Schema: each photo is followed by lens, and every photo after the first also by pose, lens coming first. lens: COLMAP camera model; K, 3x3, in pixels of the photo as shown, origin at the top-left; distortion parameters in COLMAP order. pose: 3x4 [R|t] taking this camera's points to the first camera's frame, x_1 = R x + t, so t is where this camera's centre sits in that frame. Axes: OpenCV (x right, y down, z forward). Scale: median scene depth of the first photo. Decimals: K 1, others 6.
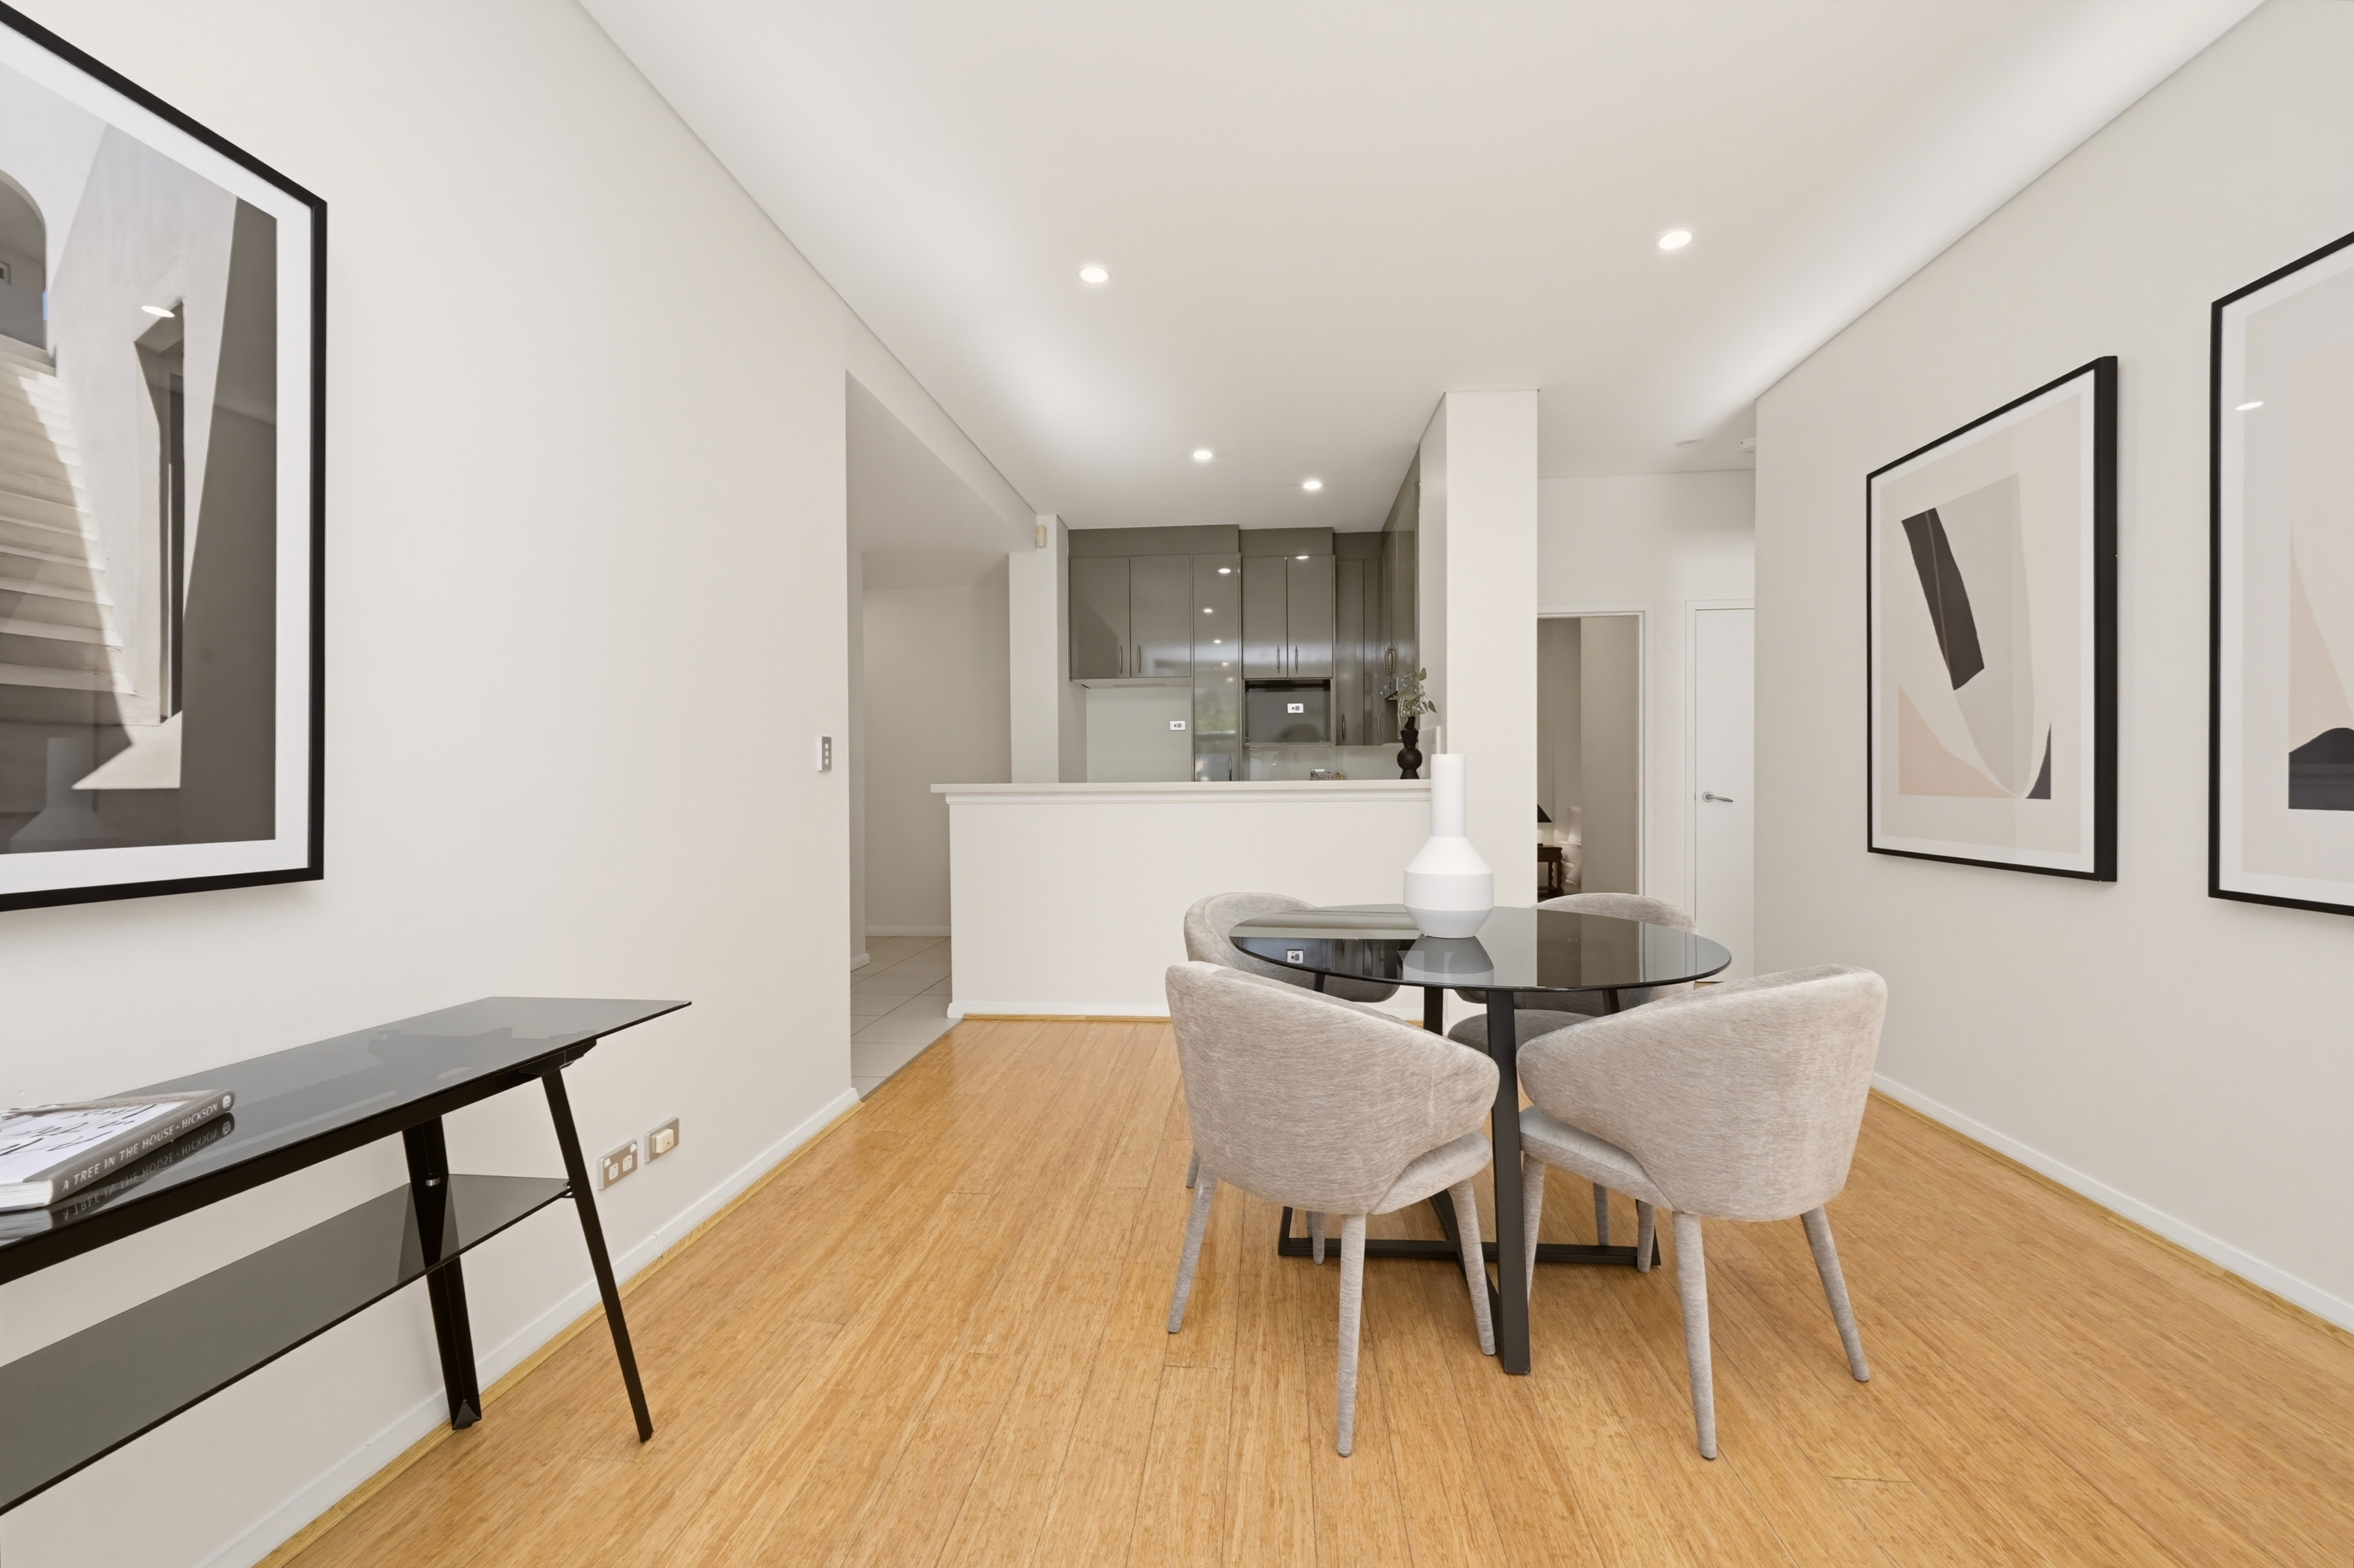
lens RADIAL K [[950.4, 0, 1185.2], [0, 950.4, 778.9], [0, 0, 1]] dist [0.004977, 0.001079]
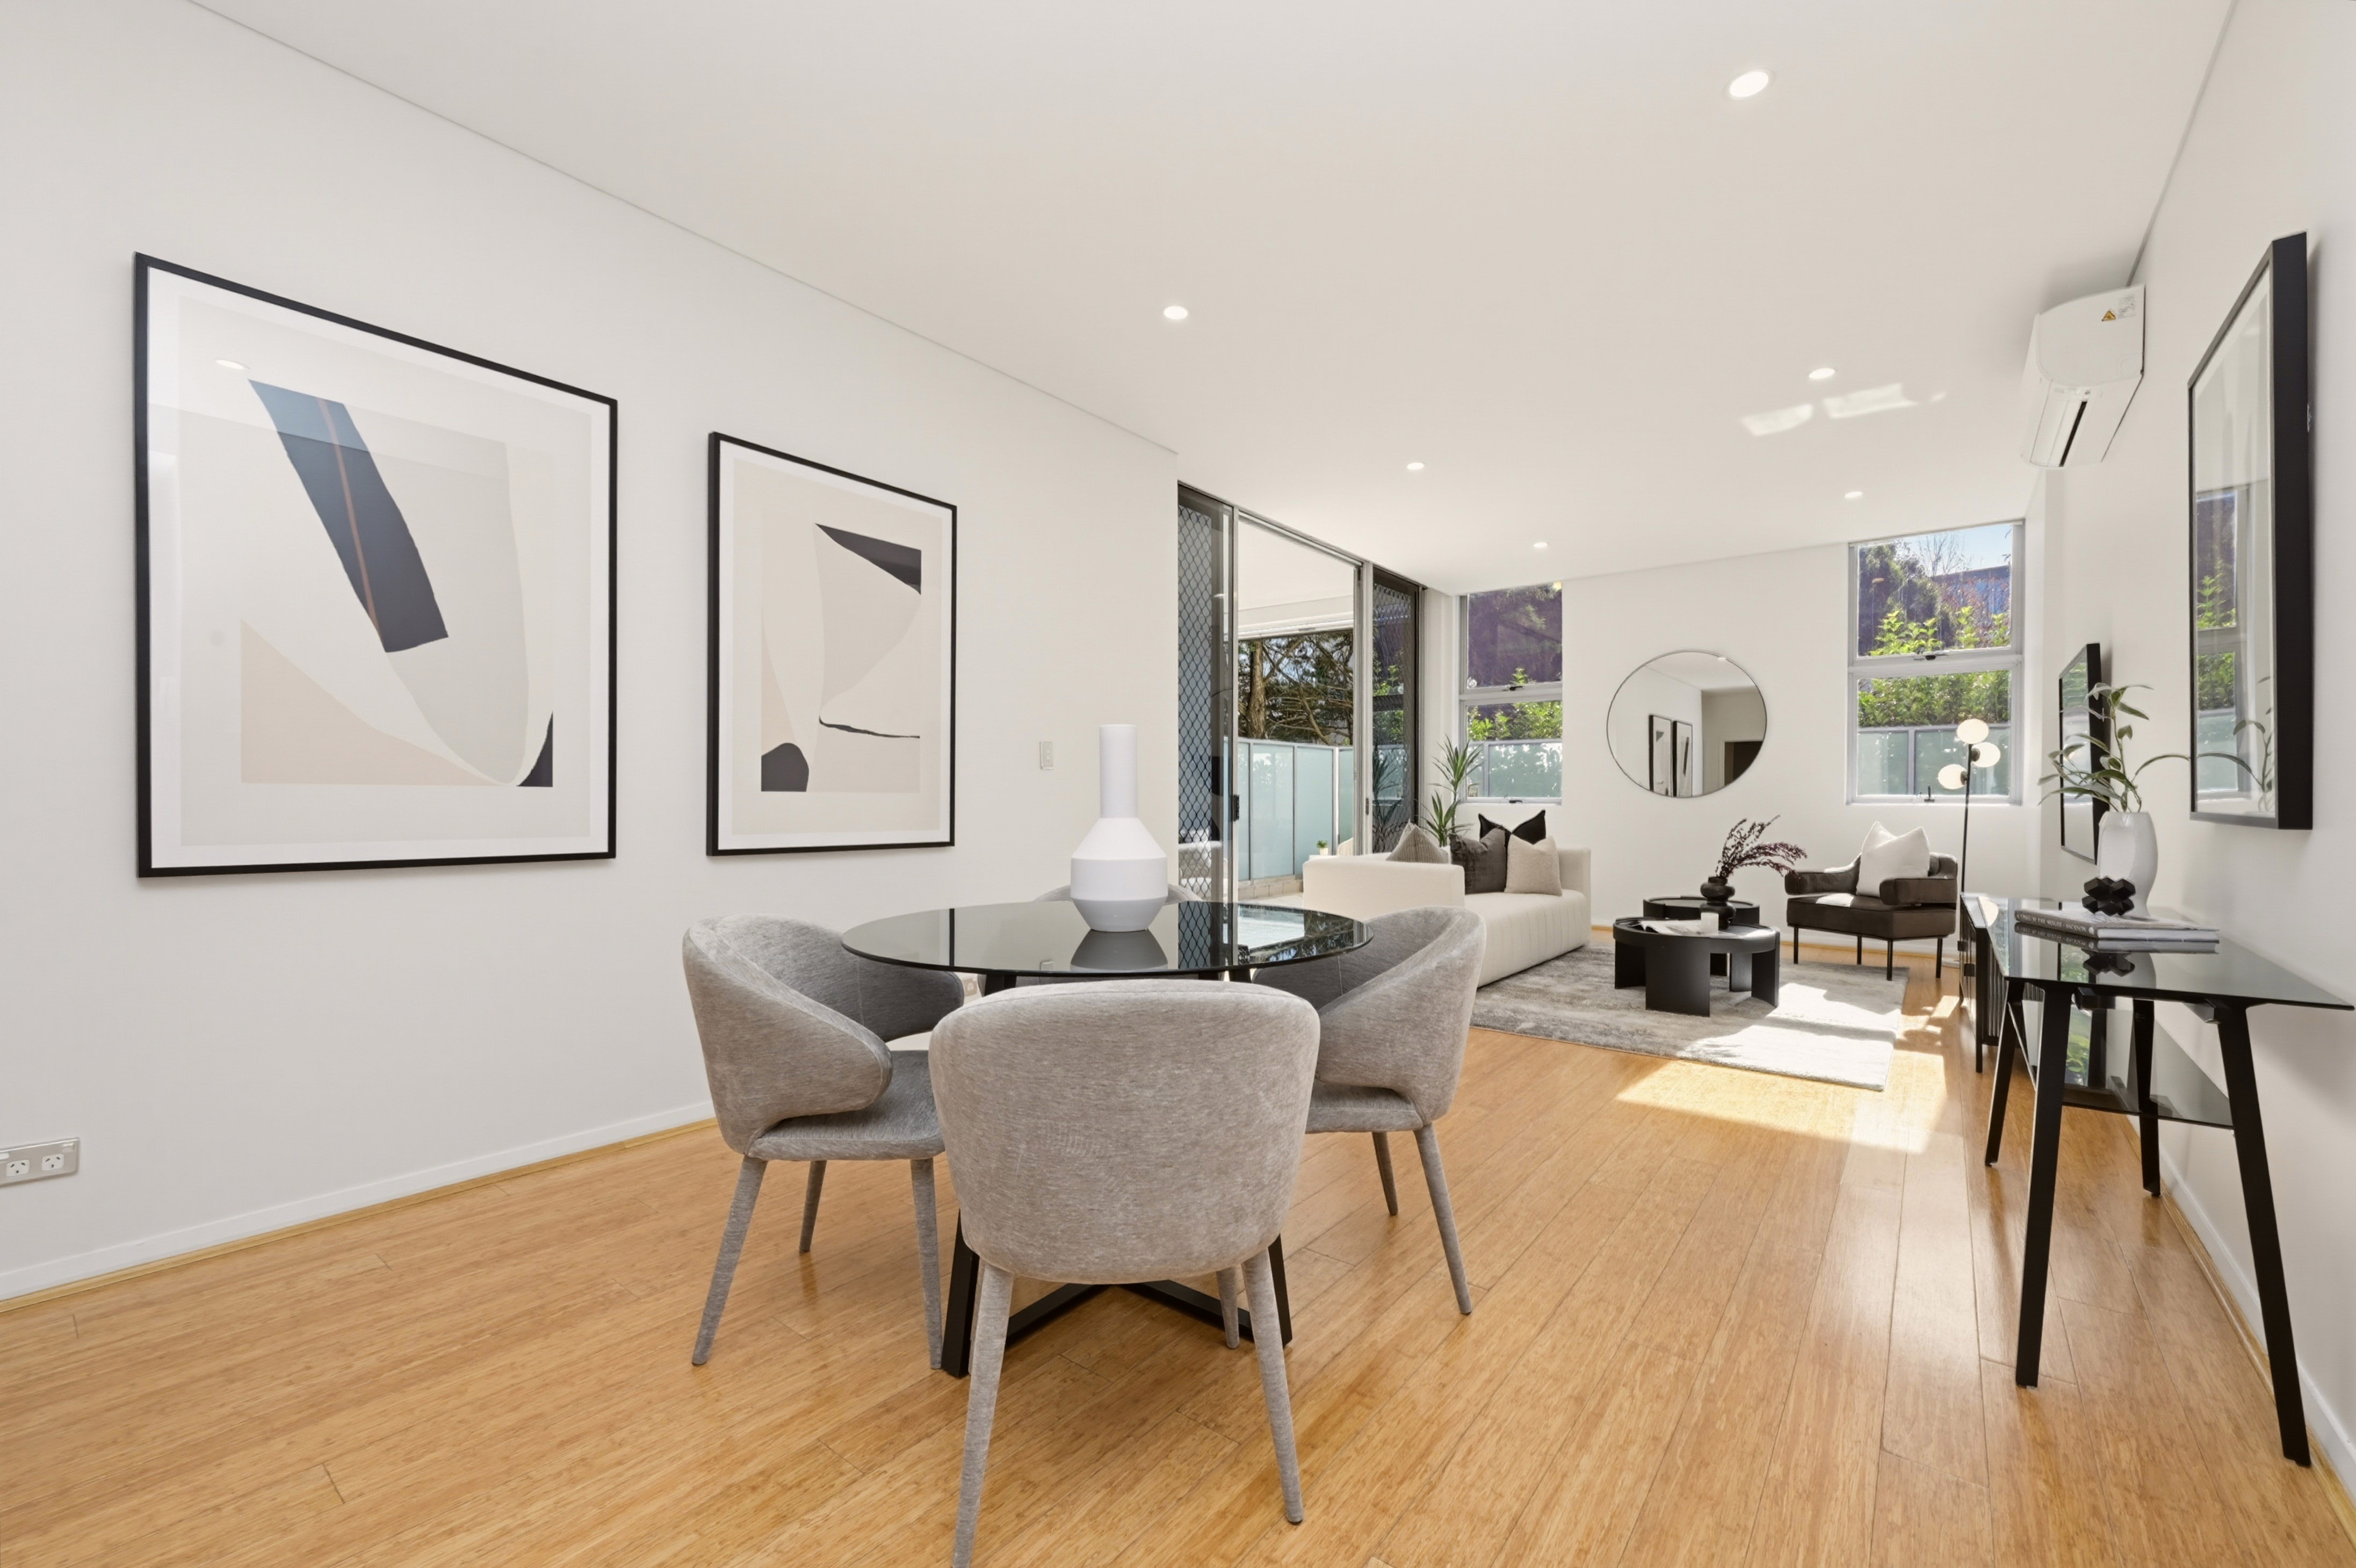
lens RADIAL K [[970.4, 0, 1201.8], [0, 970.4, 812.8], [0, 0, 1]] dist [0.004812, 0.000090]
pose [[-0.847046, -0.004600, 0.531500, -0.260730], [0.001601, 0.999936, 0.011205, 0.041471], [-0.531517, 0.010342, -0.846984, 1.652602]]
